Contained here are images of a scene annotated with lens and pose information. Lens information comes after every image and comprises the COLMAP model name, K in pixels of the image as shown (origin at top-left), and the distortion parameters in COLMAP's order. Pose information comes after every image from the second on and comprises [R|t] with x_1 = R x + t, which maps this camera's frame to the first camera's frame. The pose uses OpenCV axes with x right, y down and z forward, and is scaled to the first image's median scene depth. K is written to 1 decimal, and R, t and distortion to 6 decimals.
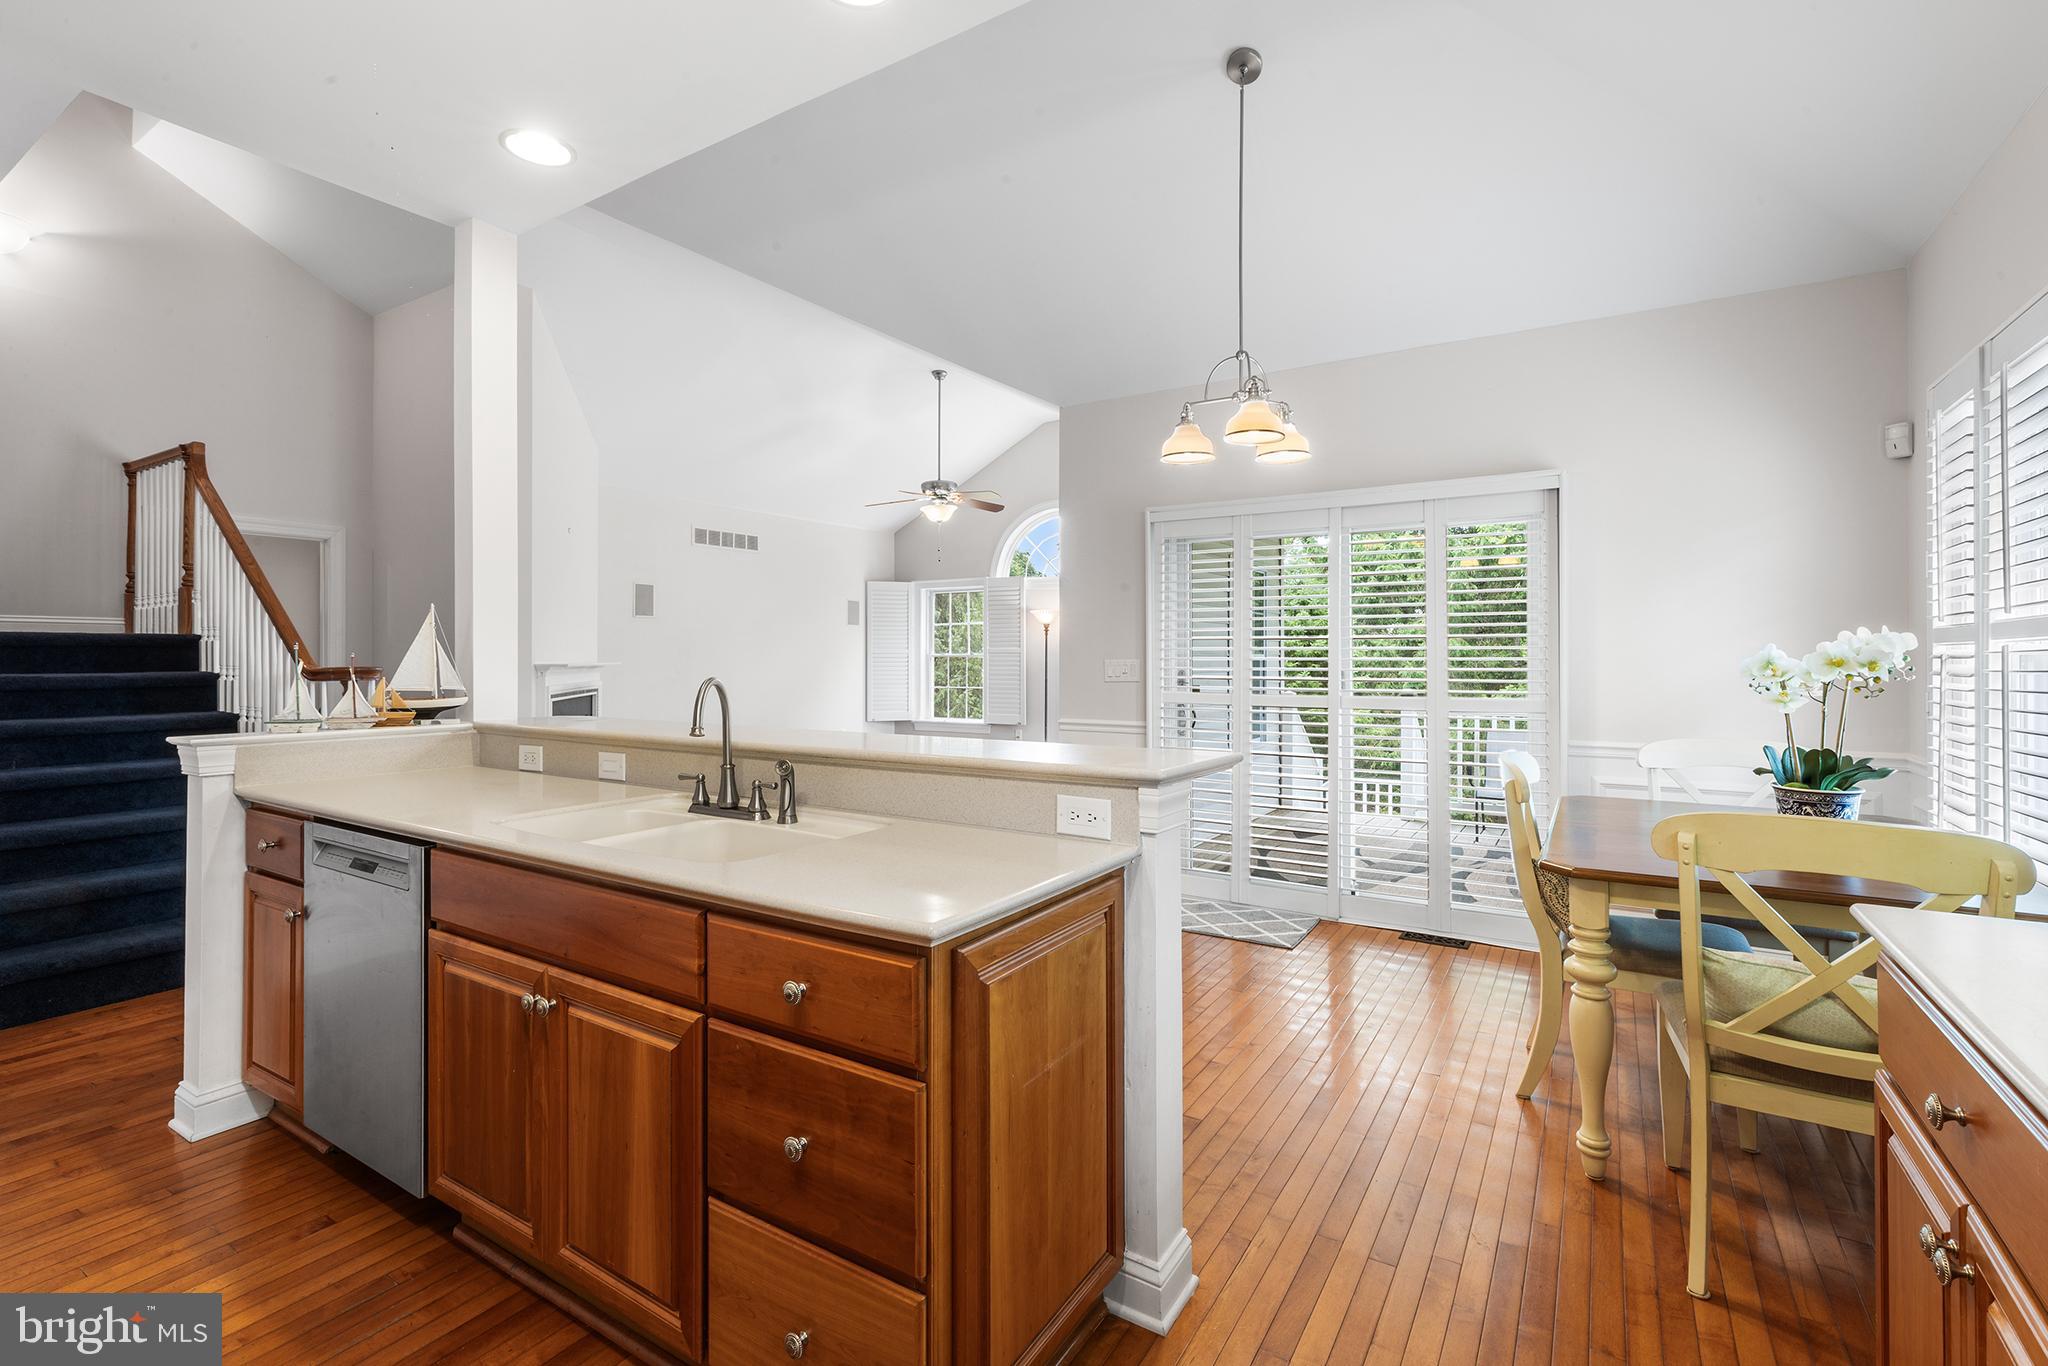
lens RADIAL K [[919.3, 0, 1024.8], [0, 919.3, 670.1], [0, 0, 1]] dist [0.001962, 0.000351]
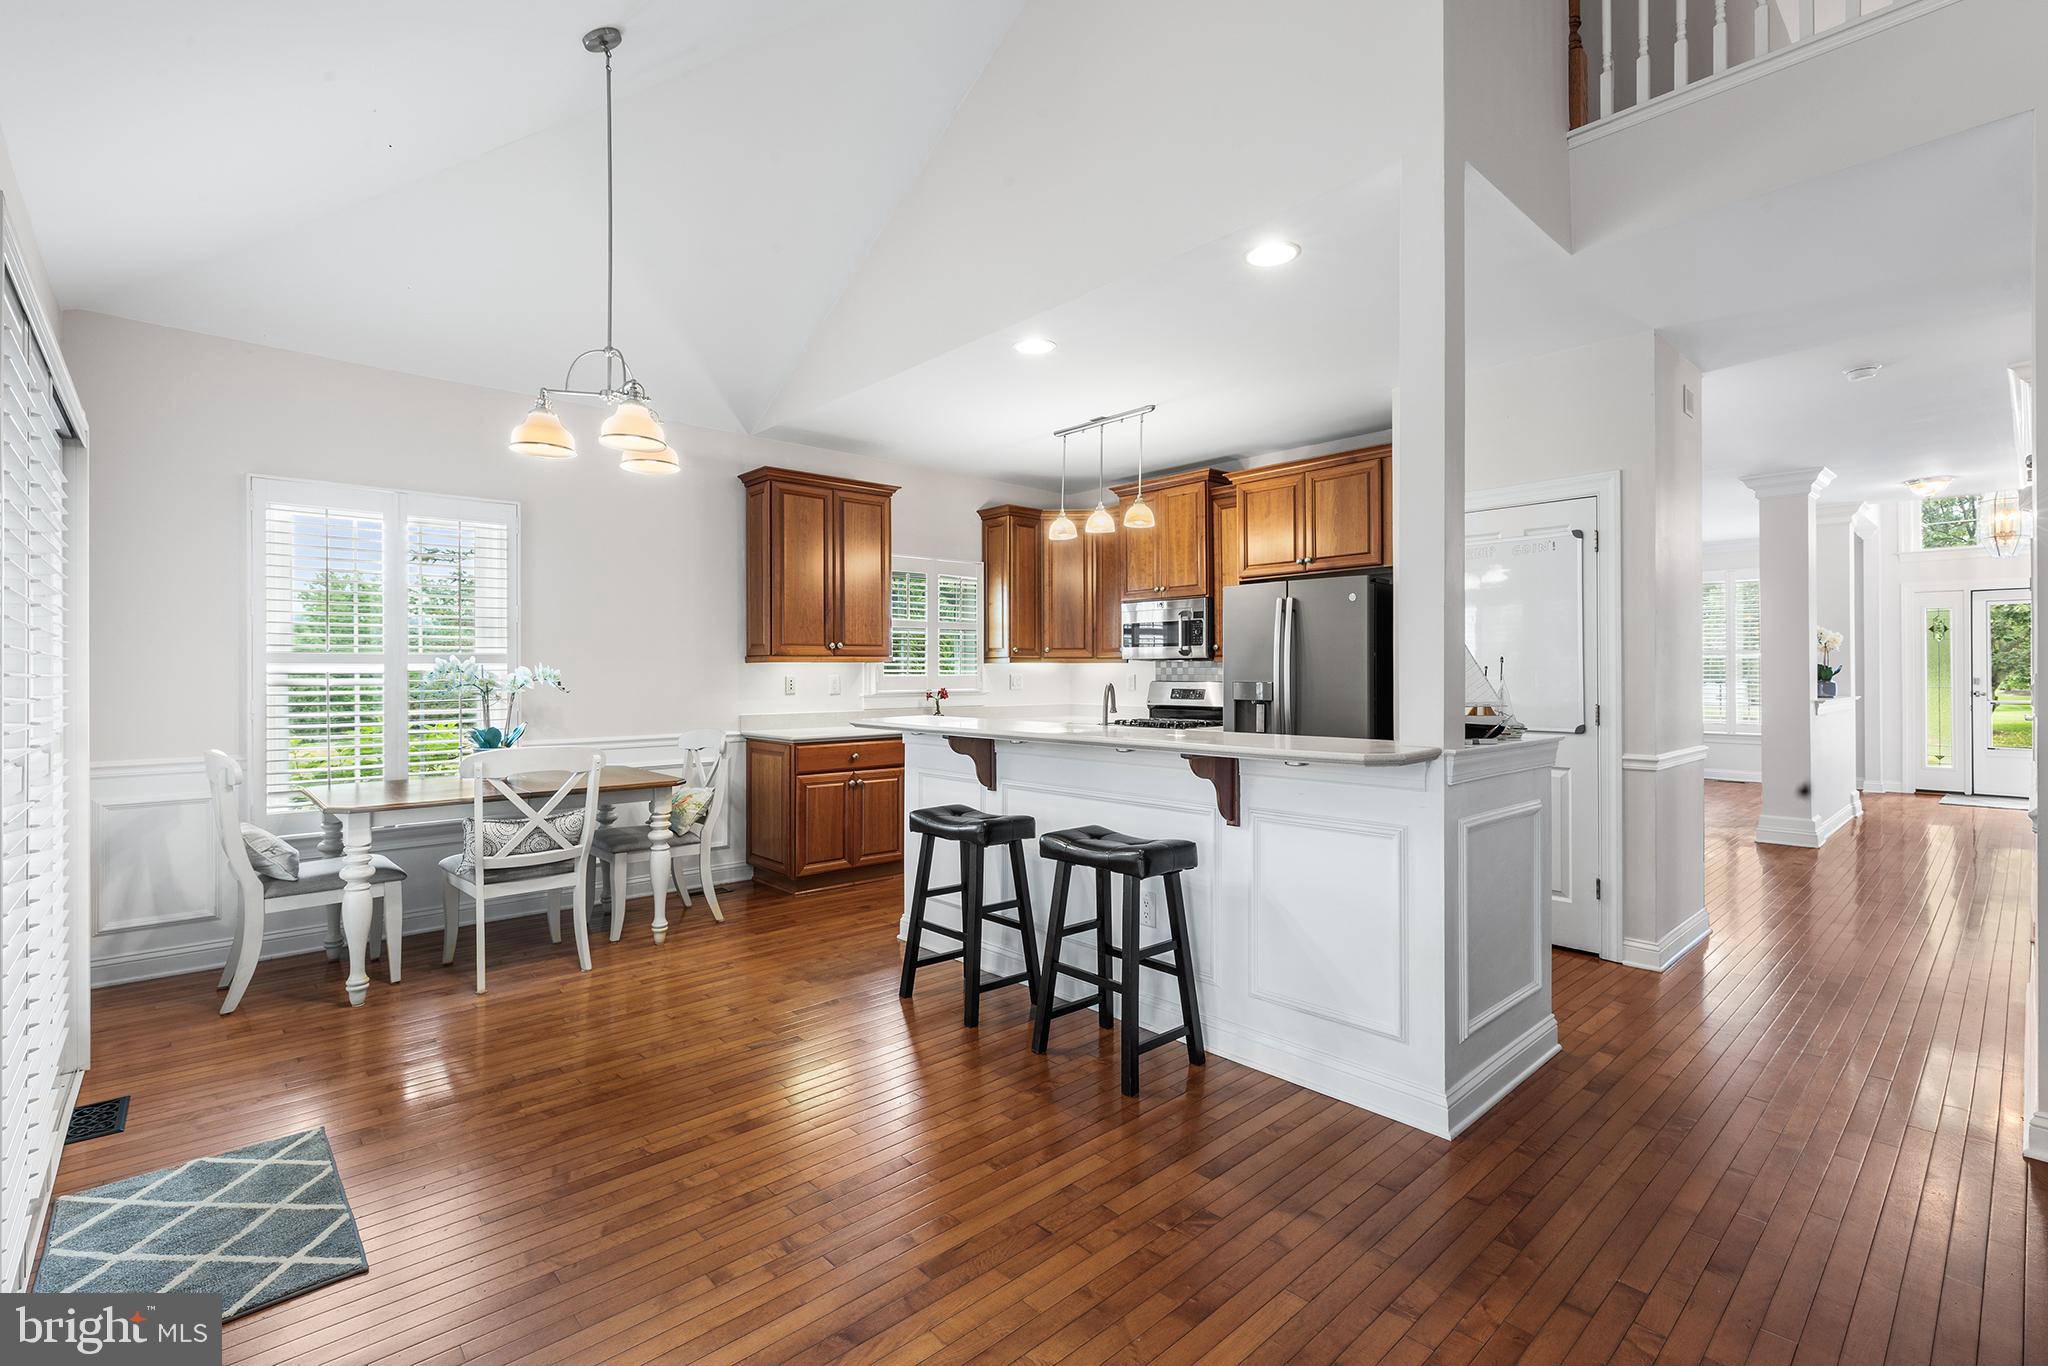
lens RADIAL K [[919.3, 0, 1024.8], [0, 919.3, 670.1], [0, 0, 1]] dist [0.001962, 0.000351]
pose [[-0.965103, 0.002333, 0.261860, -0.164280], [0.005675, 0.999912, 0.012006, -0.010530], [-0.261809, 0.013073, -0.965031, 0.701630]]
